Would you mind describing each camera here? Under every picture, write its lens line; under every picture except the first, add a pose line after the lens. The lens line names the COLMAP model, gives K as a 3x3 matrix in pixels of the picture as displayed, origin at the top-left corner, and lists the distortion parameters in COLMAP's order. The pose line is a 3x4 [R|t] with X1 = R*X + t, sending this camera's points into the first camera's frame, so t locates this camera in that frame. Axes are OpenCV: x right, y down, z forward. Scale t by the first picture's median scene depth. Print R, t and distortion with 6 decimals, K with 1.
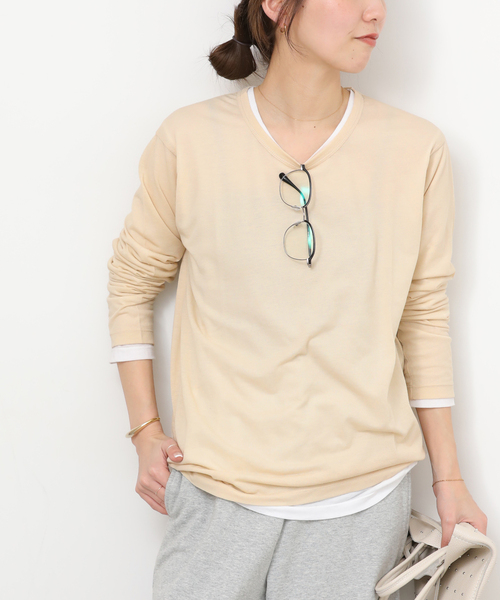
lens RADIAL K [[2026.0, 0, 249.7], [0, 2026.0, 300.2], [0, 0, 1]] dist [-0.107230, 0.000000]
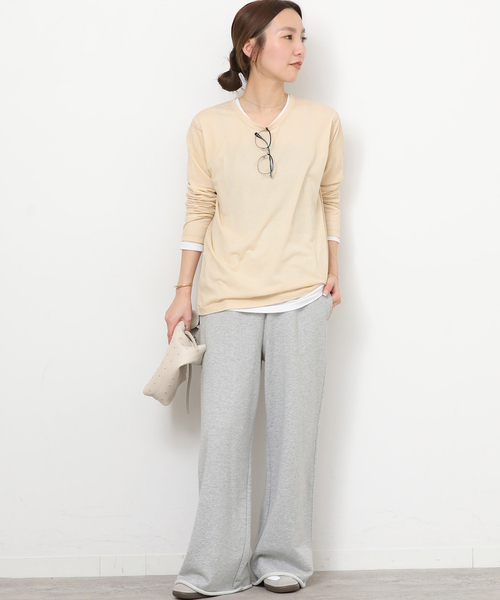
lens RADIAL K [[1251.7, 0, 250.3], [0, 1251.7, 300.0], [0, 0, 1]] dist [-0.018188, 0.000000]
pose [[0.999055, -0.041714, 0.012191, -0.011927], [0.039704, 0.990148, 0.134275, -0.067311], [-0.017672, -0.133664, 0.990869, -0.254918]]
